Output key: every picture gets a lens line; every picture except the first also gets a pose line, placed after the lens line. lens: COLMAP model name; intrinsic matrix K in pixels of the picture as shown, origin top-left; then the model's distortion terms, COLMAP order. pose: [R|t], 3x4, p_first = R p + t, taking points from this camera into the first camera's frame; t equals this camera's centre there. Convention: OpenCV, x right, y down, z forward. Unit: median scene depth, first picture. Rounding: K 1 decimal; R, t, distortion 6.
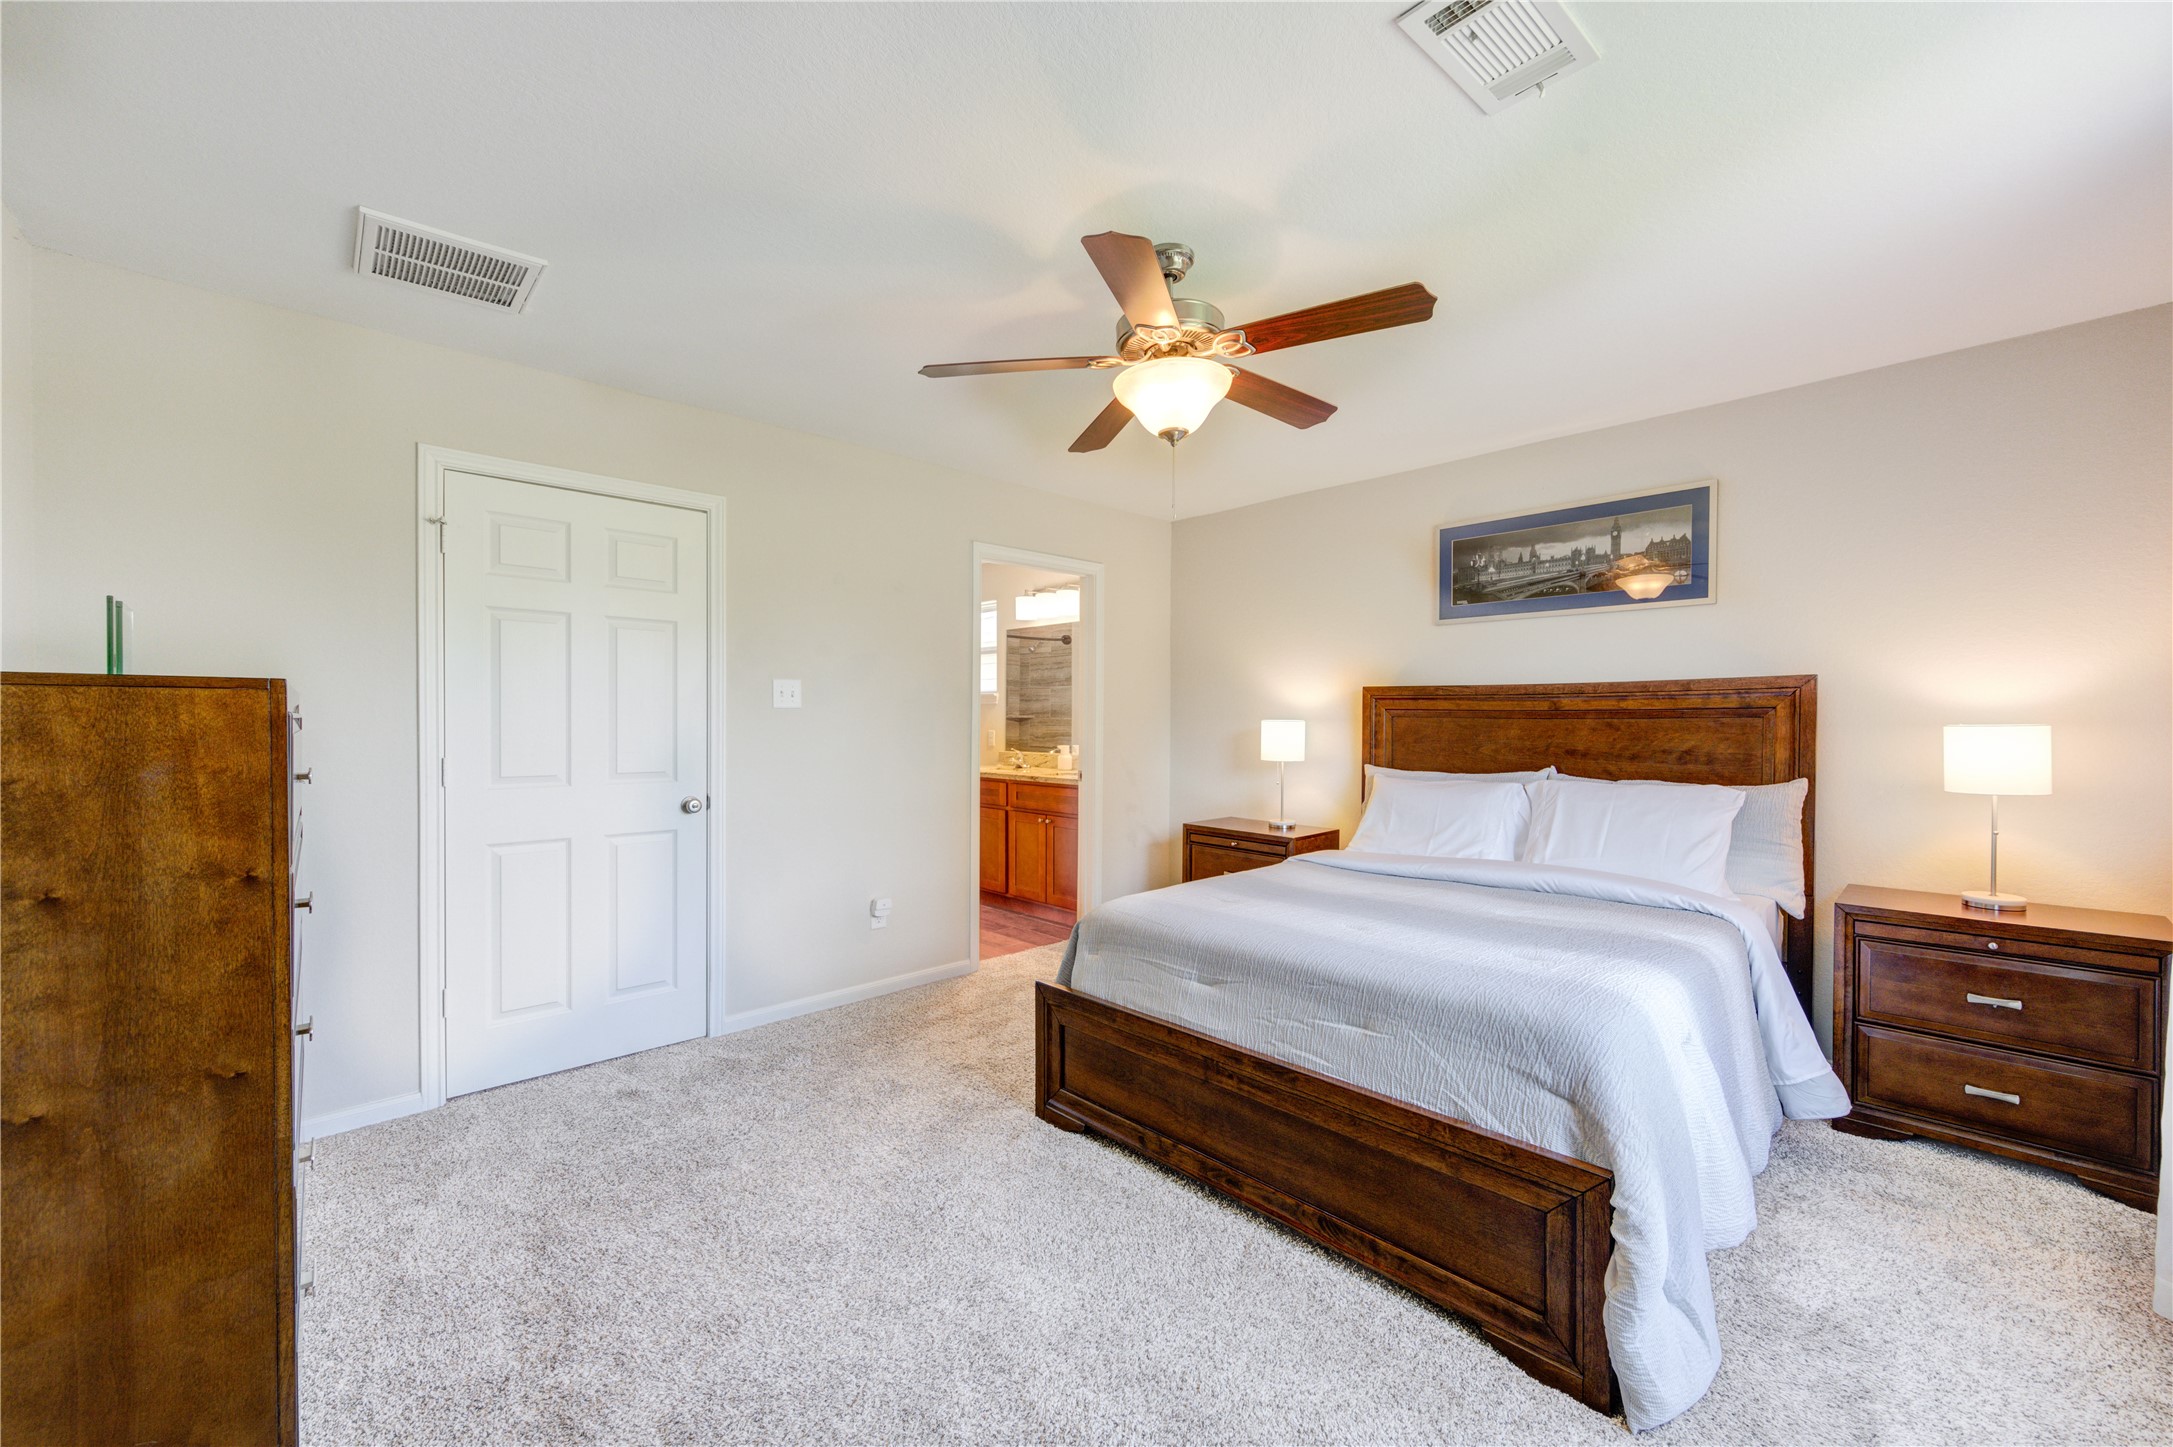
lens RADIAL K [[847.3, 0, 1083.2], [0, 847.3, 725.8], [0, 0, 1]] dist [0.001175, 0.000231]
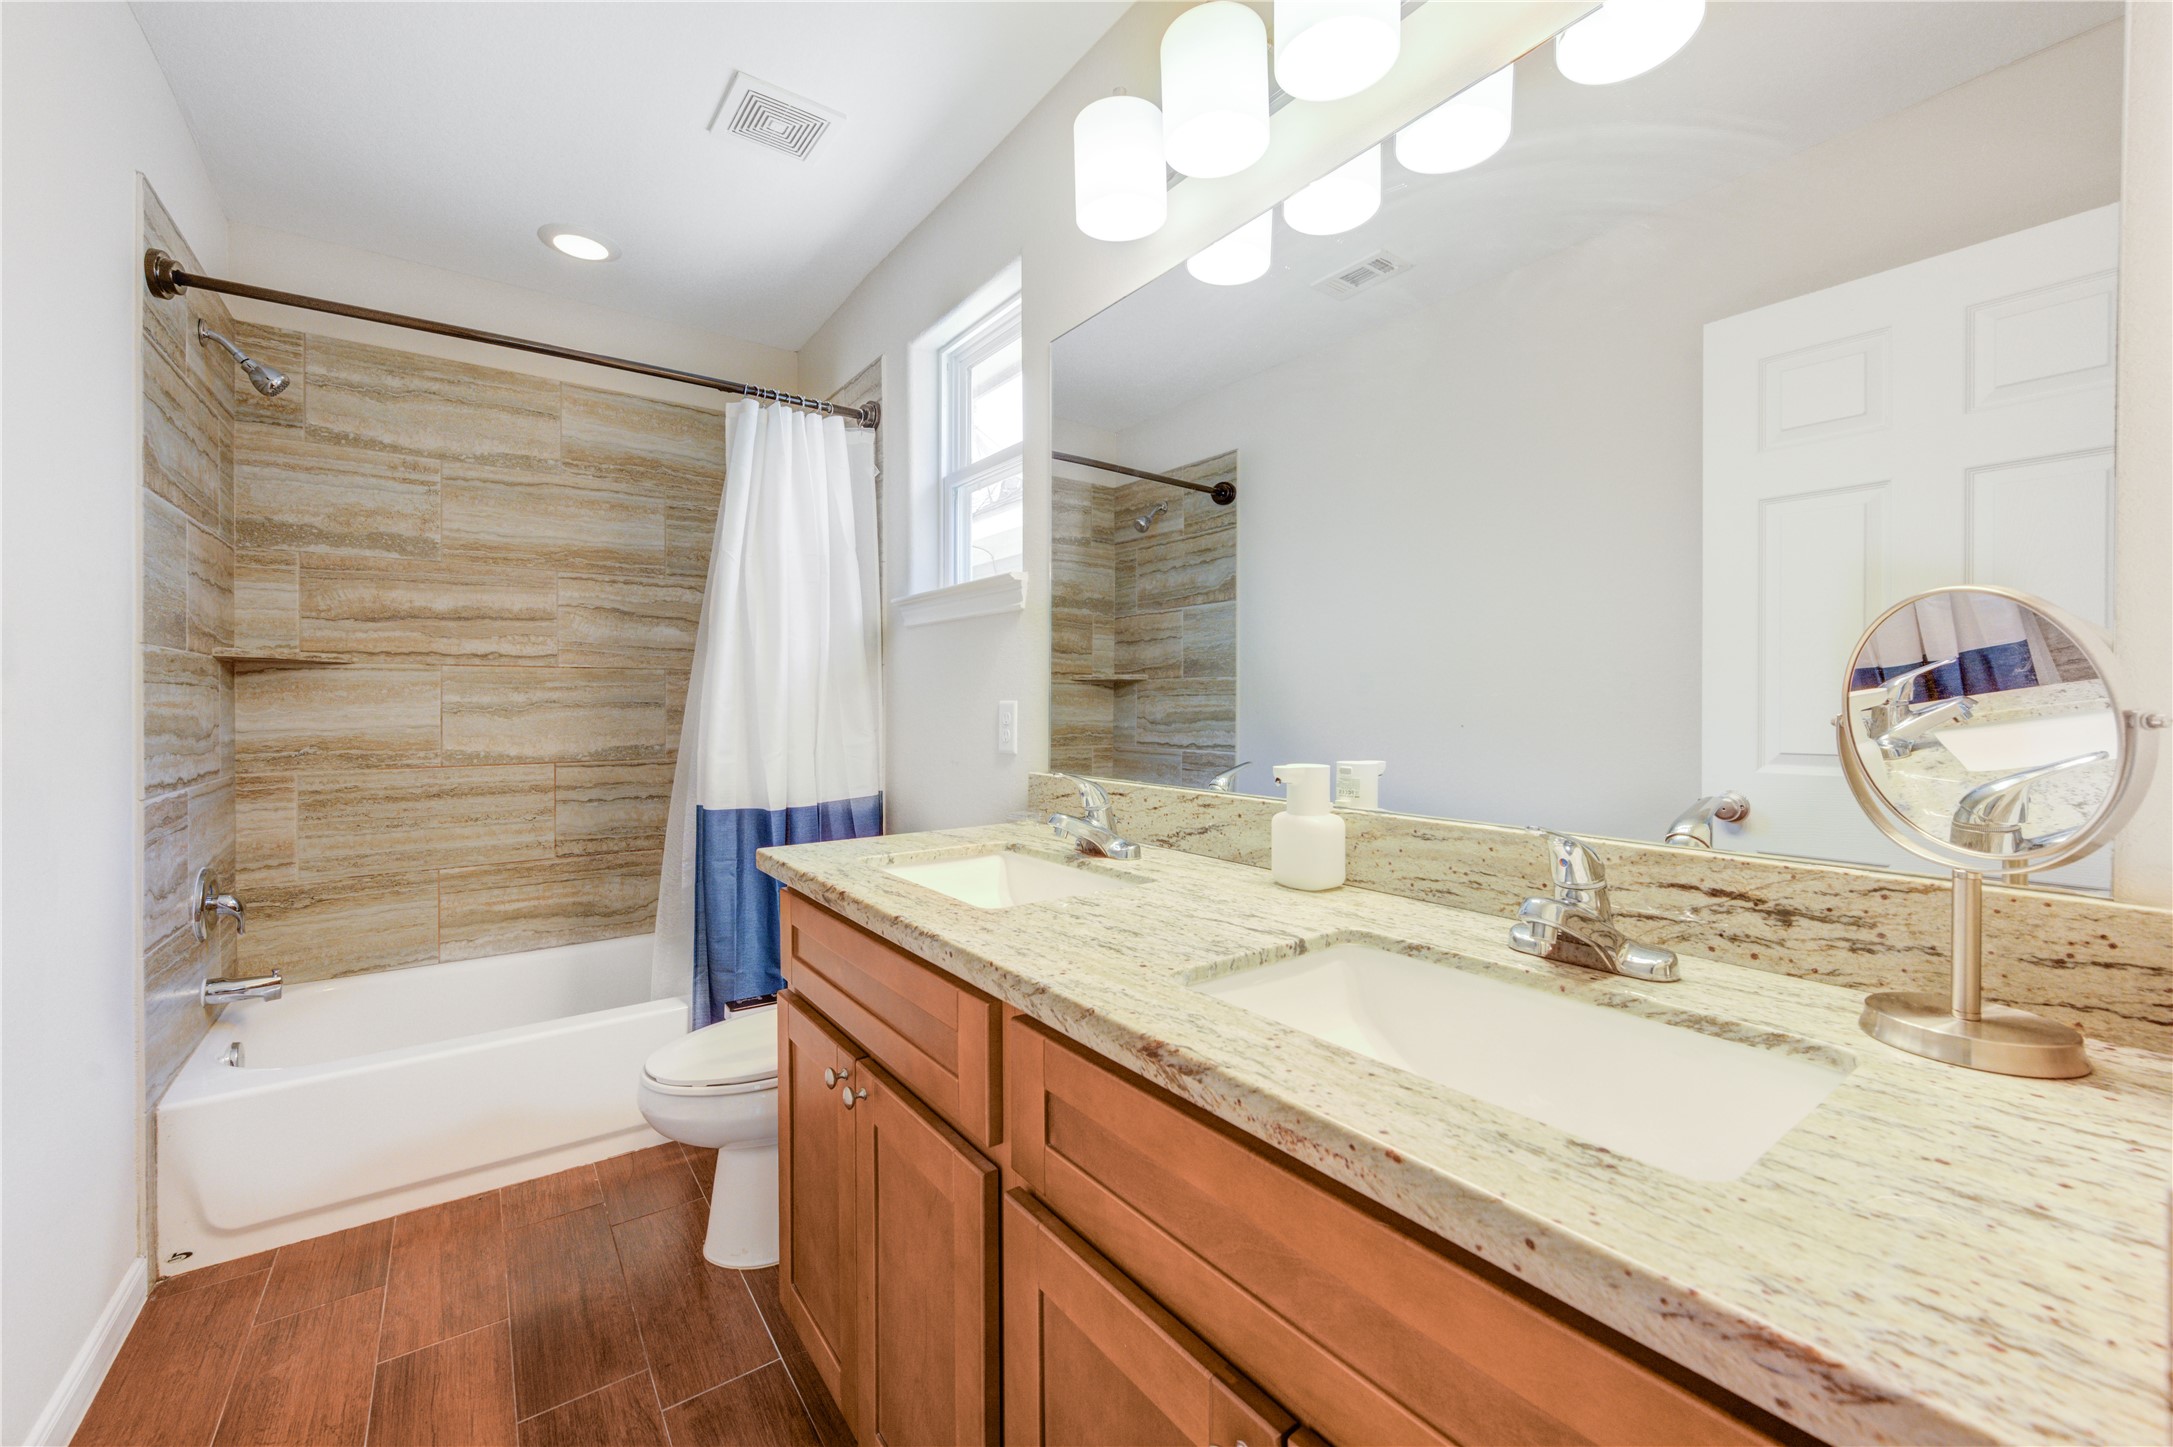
lens RADIAL K [[847.3, 0, 1098.2], [0, 847.3, 724.6], [0, 0, 1]] dist [0.001175, 0.000231]
pose [[0.993783, -0.005526, -0.111200, -0.035135], [0.007197, 0.999867, 0.014625, 0.007846], [0.111104, -0.015334, 0.993690, 0.570759]]
